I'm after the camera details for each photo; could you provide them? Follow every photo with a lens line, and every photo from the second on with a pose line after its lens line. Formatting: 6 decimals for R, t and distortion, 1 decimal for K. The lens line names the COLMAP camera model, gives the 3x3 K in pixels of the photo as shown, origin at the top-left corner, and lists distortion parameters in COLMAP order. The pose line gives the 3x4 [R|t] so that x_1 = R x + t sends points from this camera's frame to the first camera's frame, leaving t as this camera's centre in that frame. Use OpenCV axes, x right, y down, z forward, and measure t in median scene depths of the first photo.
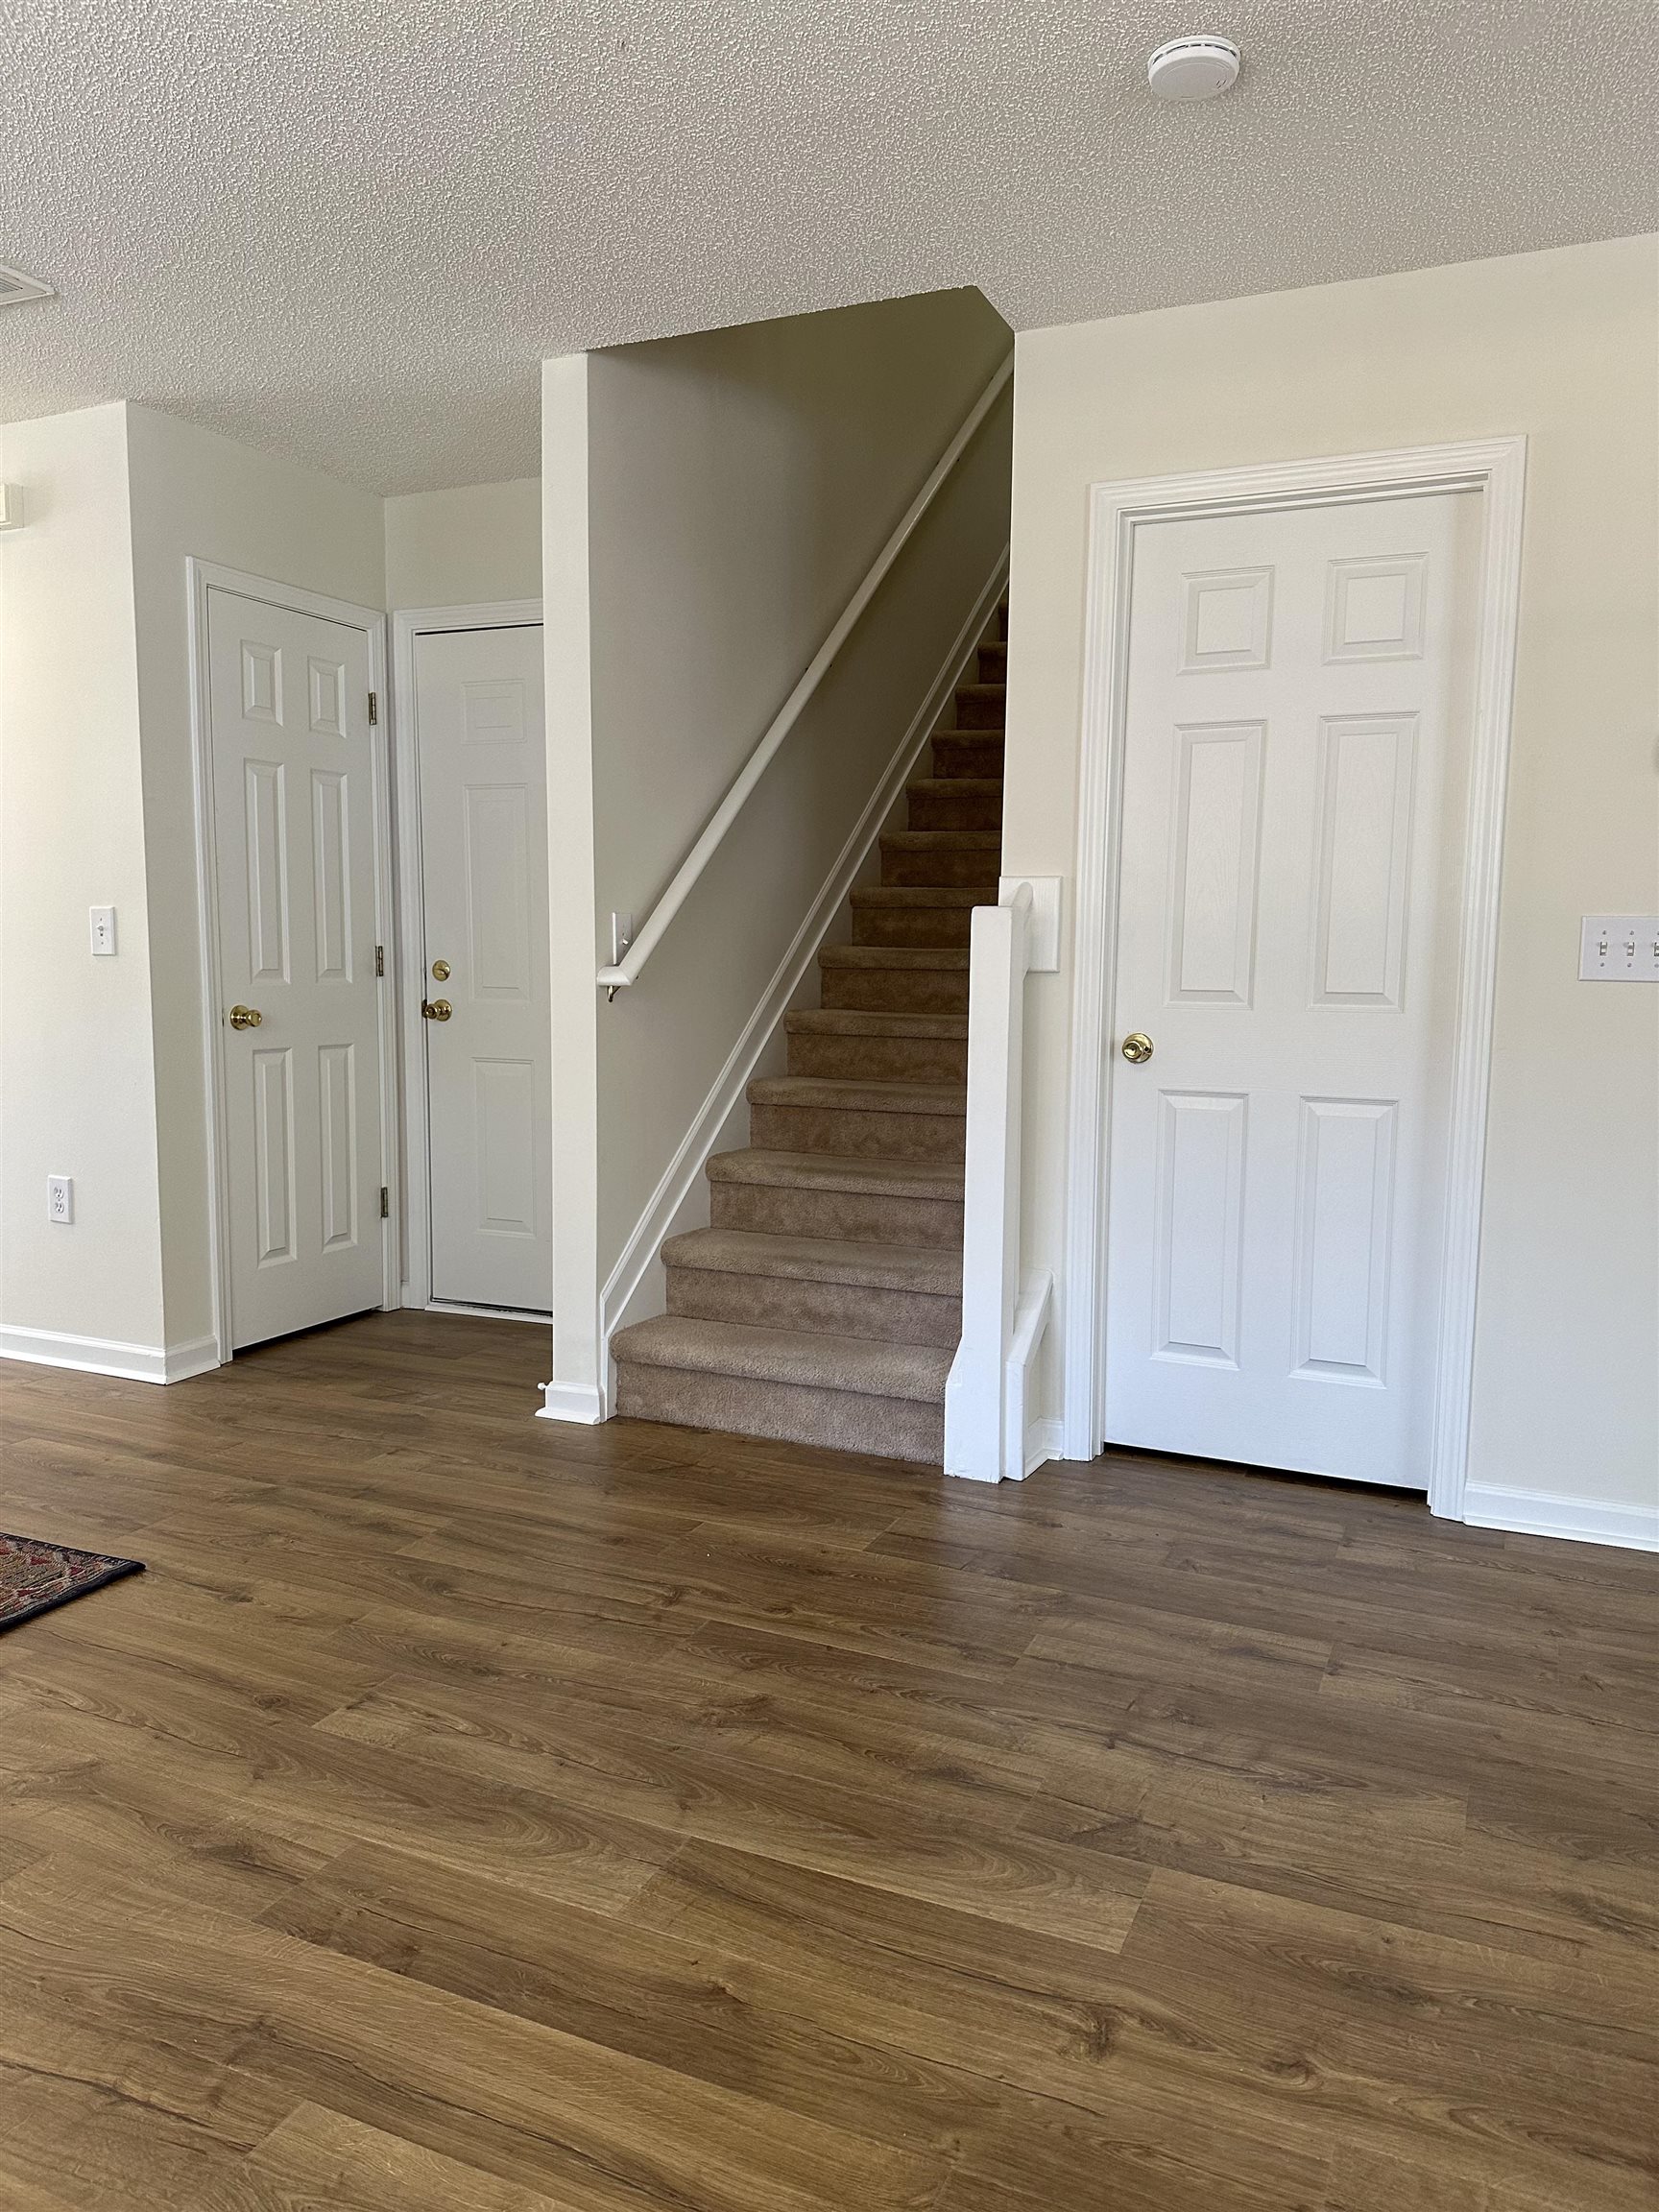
lens RADIAL K [[1550.4, 0, 808.6], [0, 1550.4, 1115.7], [0, 0, 1]] dist [0.024371, -0.020079]
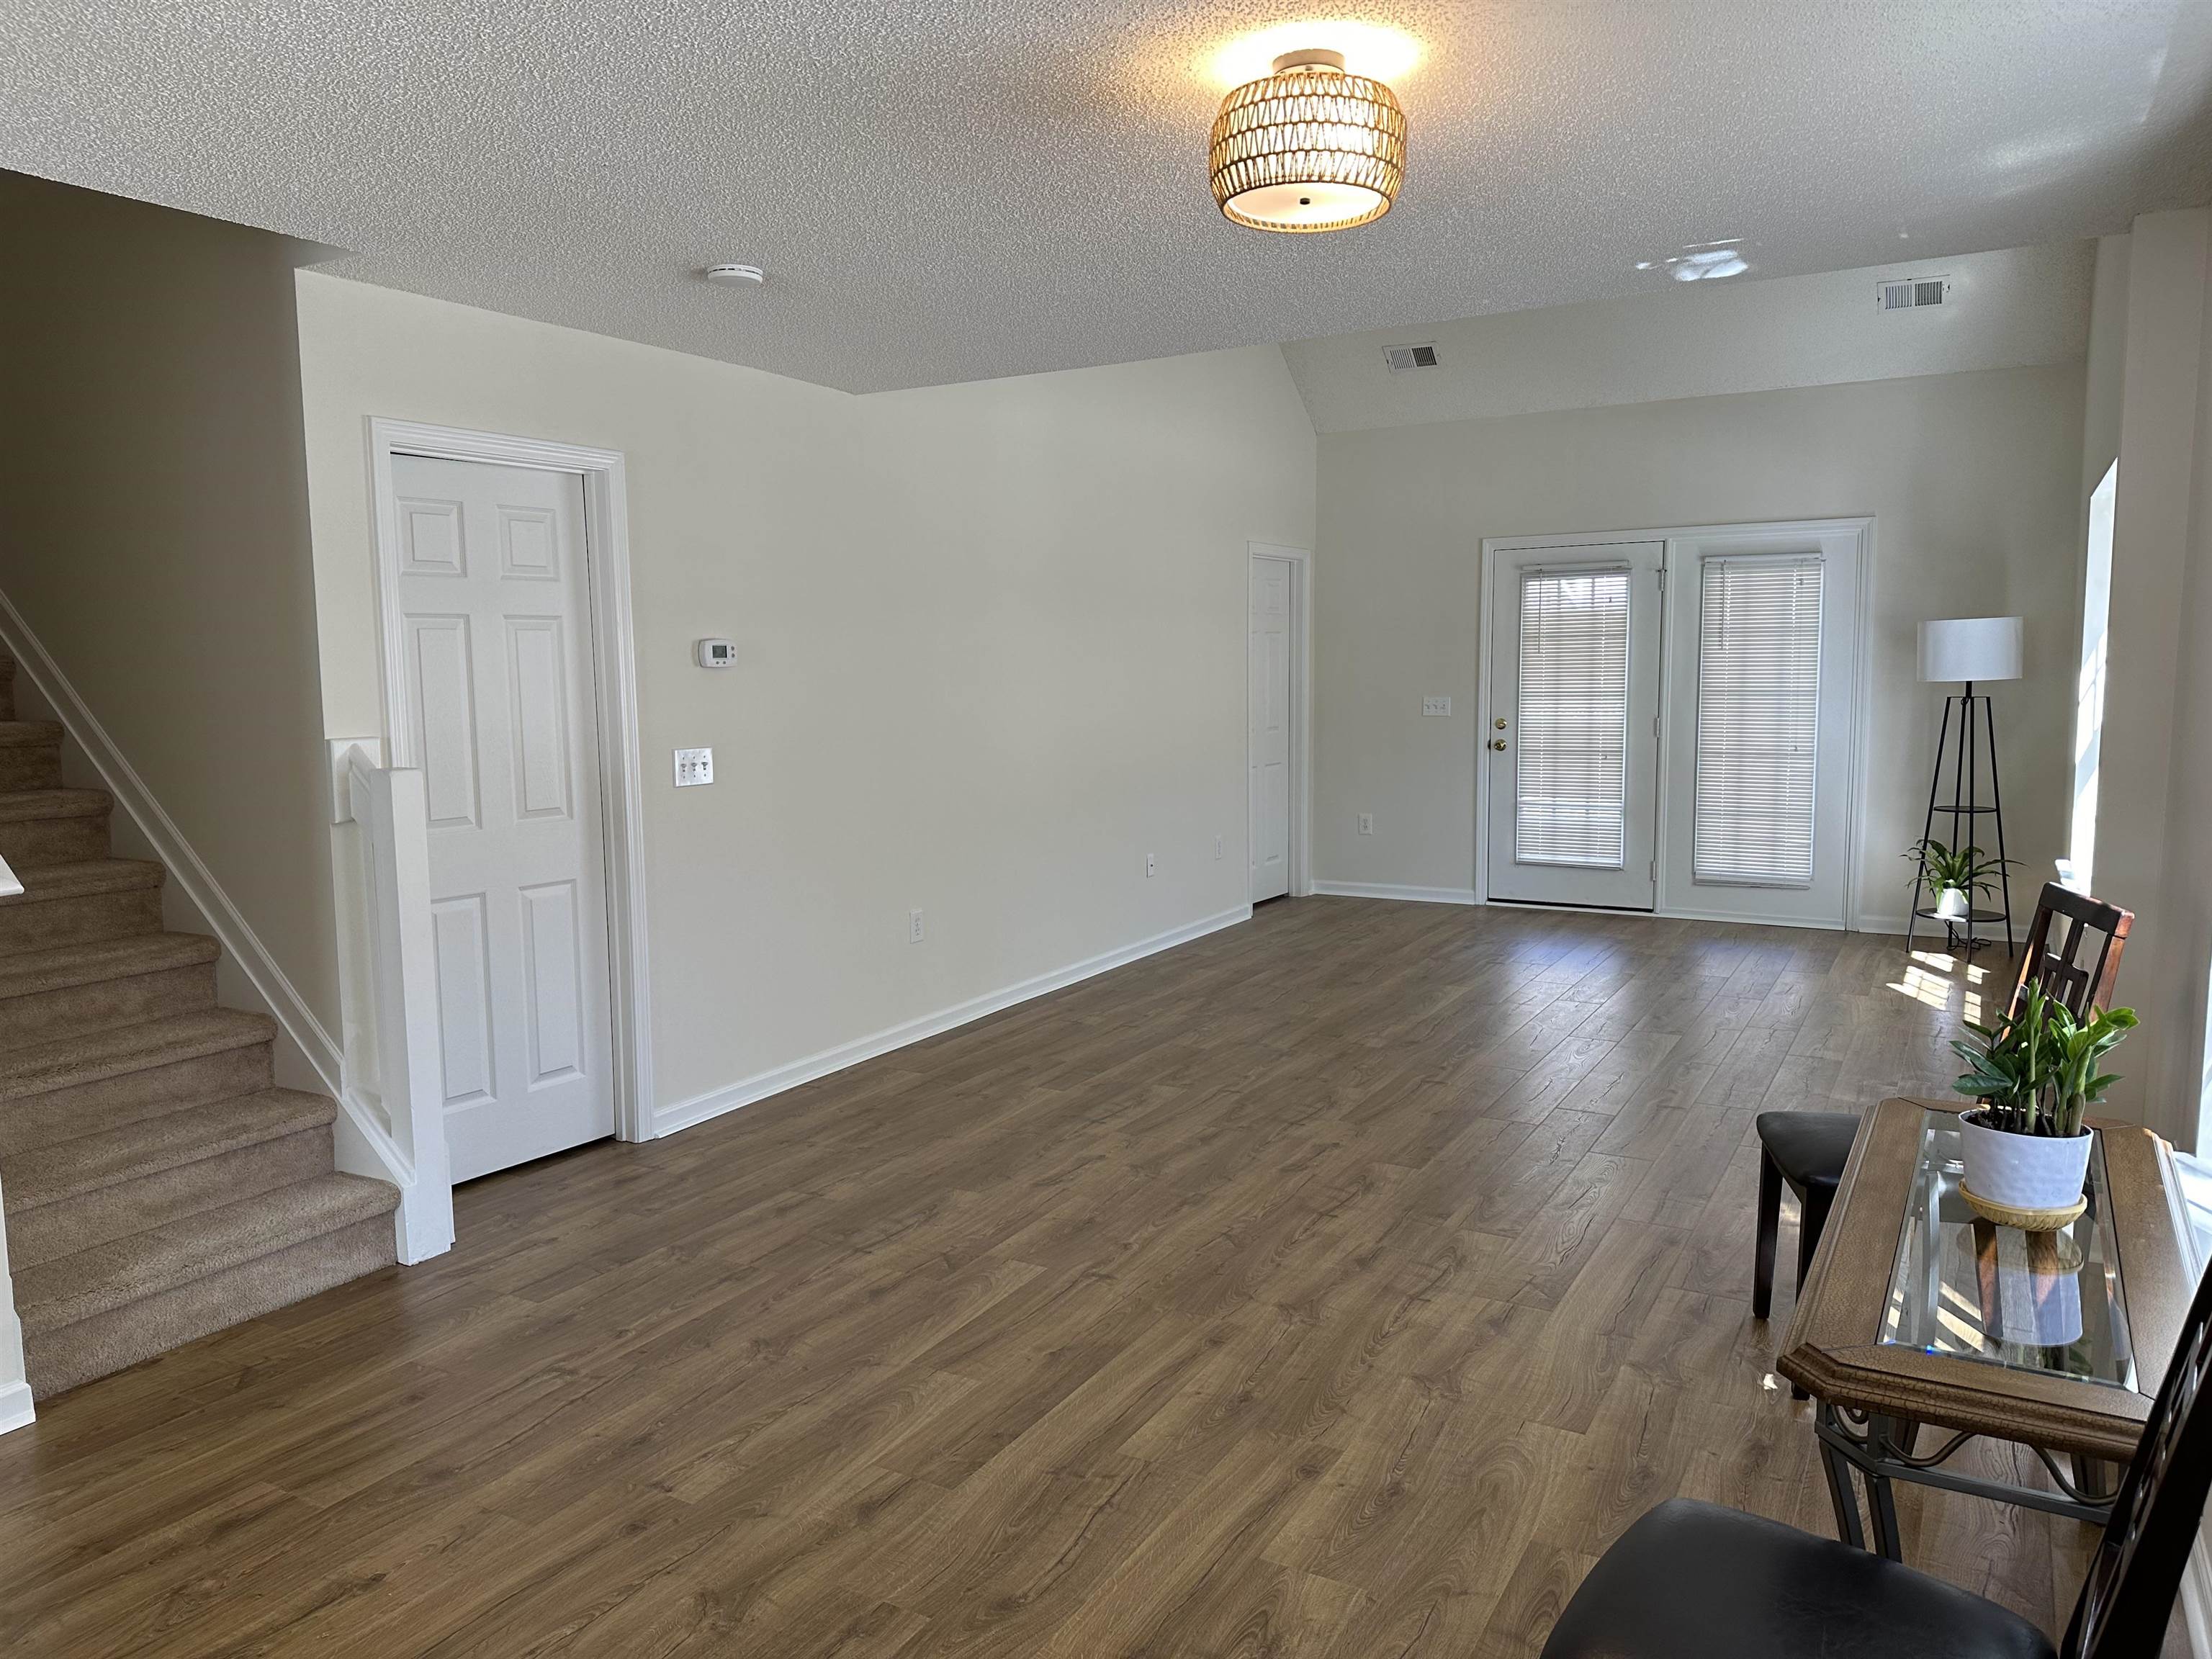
lens RADIAL K [[1550.4, 0, 1088.9], [0, 1550.4, 838.4], [0, 0, 1]] dist [0.024371, -0.020079]
pose [[0.106565, -0.132255, 0.985471, -1.366078], [0.135533, 0.983796, 0.117374, -0.208874], [-0.985025, 0.121056, 0.122763, 0.471772]]
